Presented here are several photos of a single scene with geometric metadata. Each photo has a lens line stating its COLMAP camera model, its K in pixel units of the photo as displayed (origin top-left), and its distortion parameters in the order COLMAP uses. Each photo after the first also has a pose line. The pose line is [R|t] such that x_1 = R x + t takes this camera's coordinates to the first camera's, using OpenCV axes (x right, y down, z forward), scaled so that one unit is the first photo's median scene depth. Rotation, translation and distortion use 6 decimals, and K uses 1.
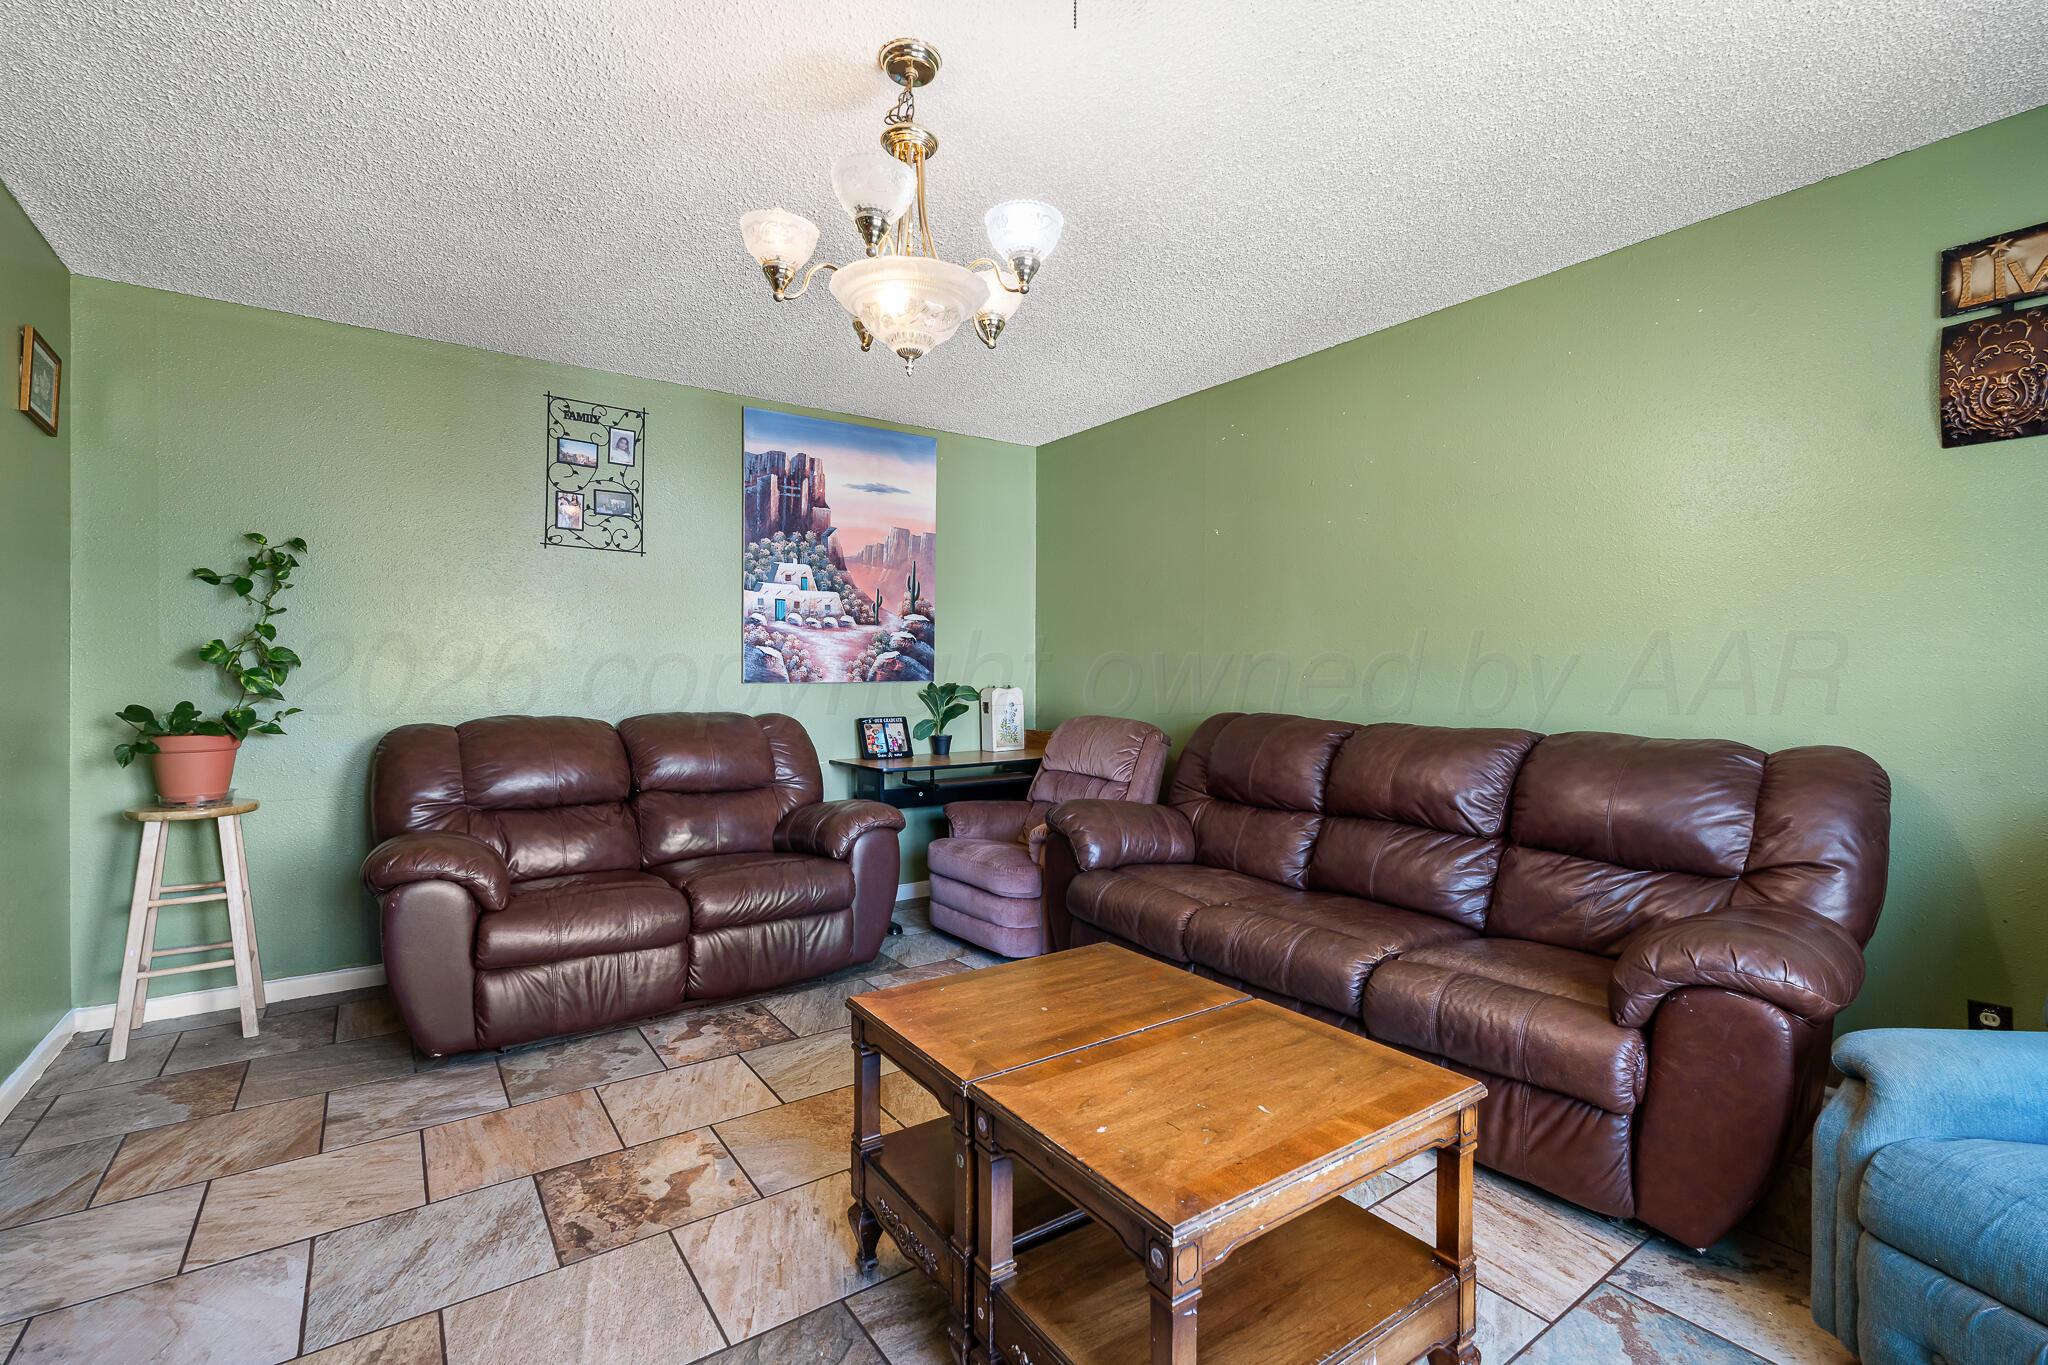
lens RADIAL K [[912.0, 0, 1018.1], [0, 912.0, 662.0], [0, 0, 1]] dist [-0.003147, 0.000263]
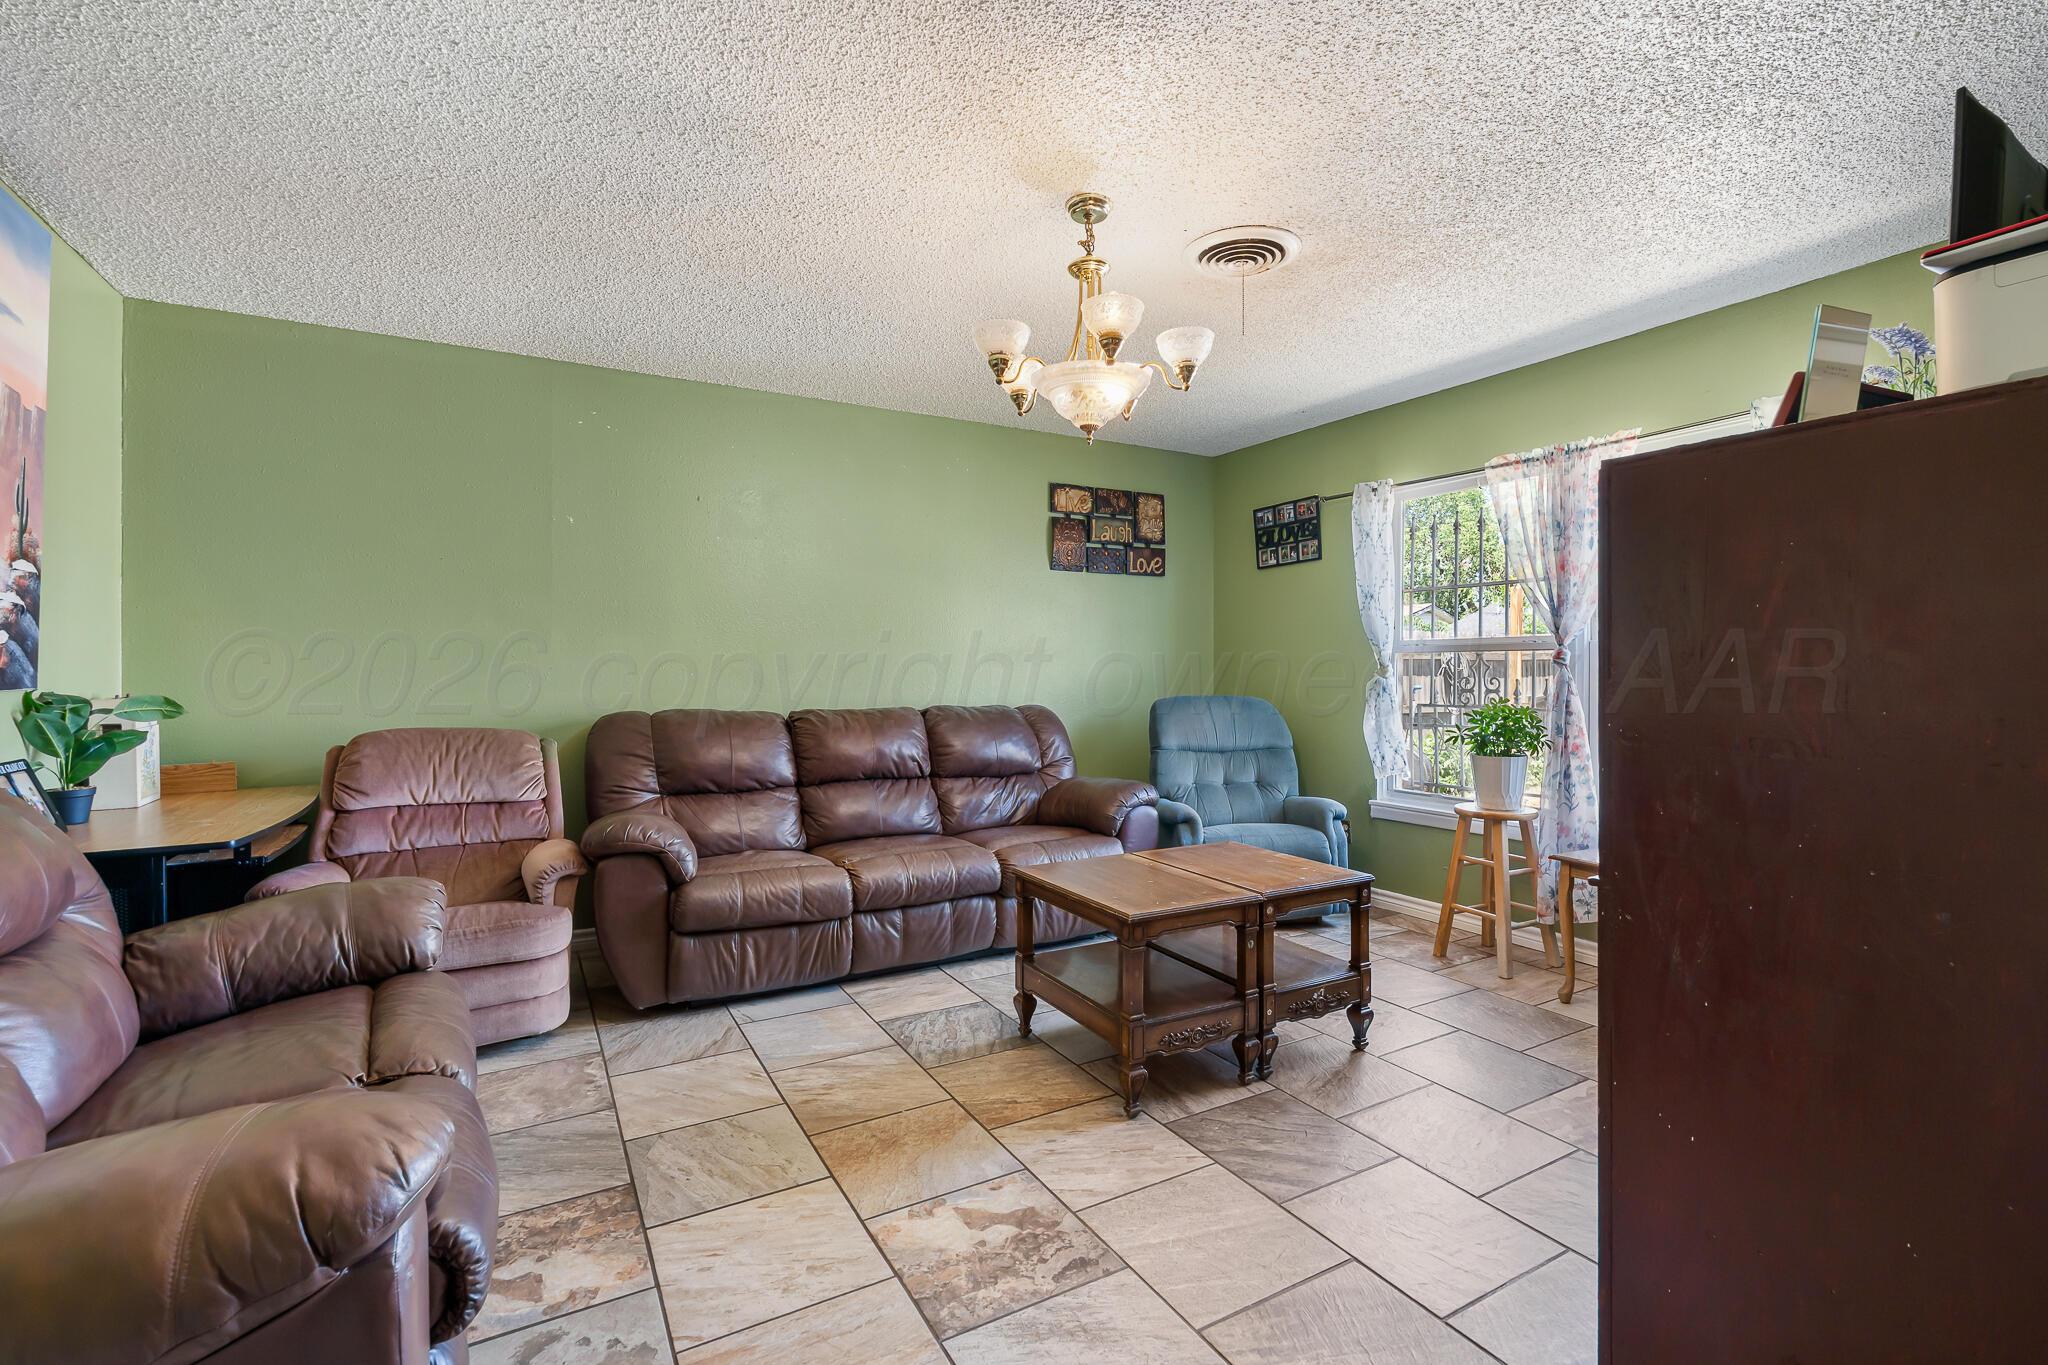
lens RADIAL K [[916.2, 0, 1029.7], [0, 916.2, 661.8], [0, 0, 1]] dist [-0.001351, -0.000047]
pose [[0.093548, 0.006120, 0.995596, -1.175278], [-0.009958, 0.999937, -0.005211, 0.004347], [-0.995565, -0.009426, 0.093603, 0.789218]]
